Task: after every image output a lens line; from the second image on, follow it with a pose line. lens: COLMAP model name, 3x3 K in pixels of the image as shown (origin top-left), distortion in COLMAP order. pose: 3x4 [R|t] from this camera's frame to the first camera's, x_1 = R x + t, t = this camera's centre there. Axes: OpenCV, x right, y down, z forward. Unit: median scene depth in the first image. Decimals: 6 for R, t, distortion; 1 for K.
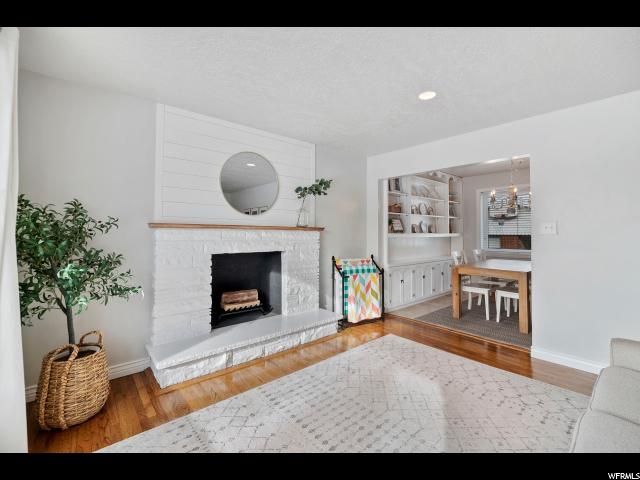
lens RADIAL K [[289.6, 0, 320.2], [0, 289.6, 225.3], [0, 0, 1]] dist [0.000069, 0.000002]
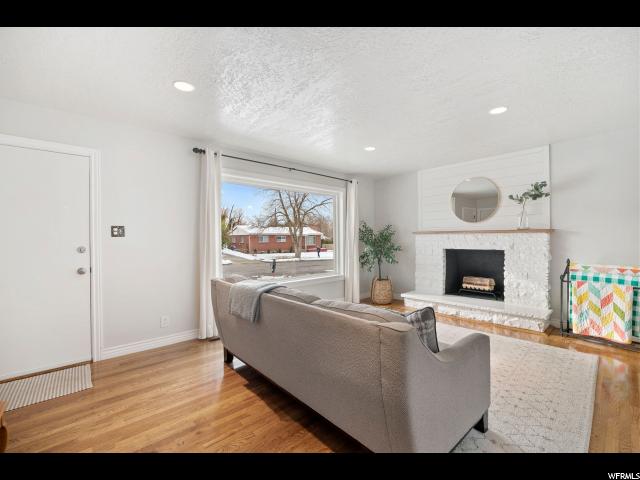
lens RADIAL K [[281.5, 0, 321.4], [0, 281.5, 238.9], [0, 0, 1]] dist [-0.000927, -0.000196]
pose [[0.016007, -0.002228, -0.999869, 0.994844], [0.035678, 0.999362, -0.001655, 0.015277], [0.999235, -0.035647, 0.016076, 0.207586]]
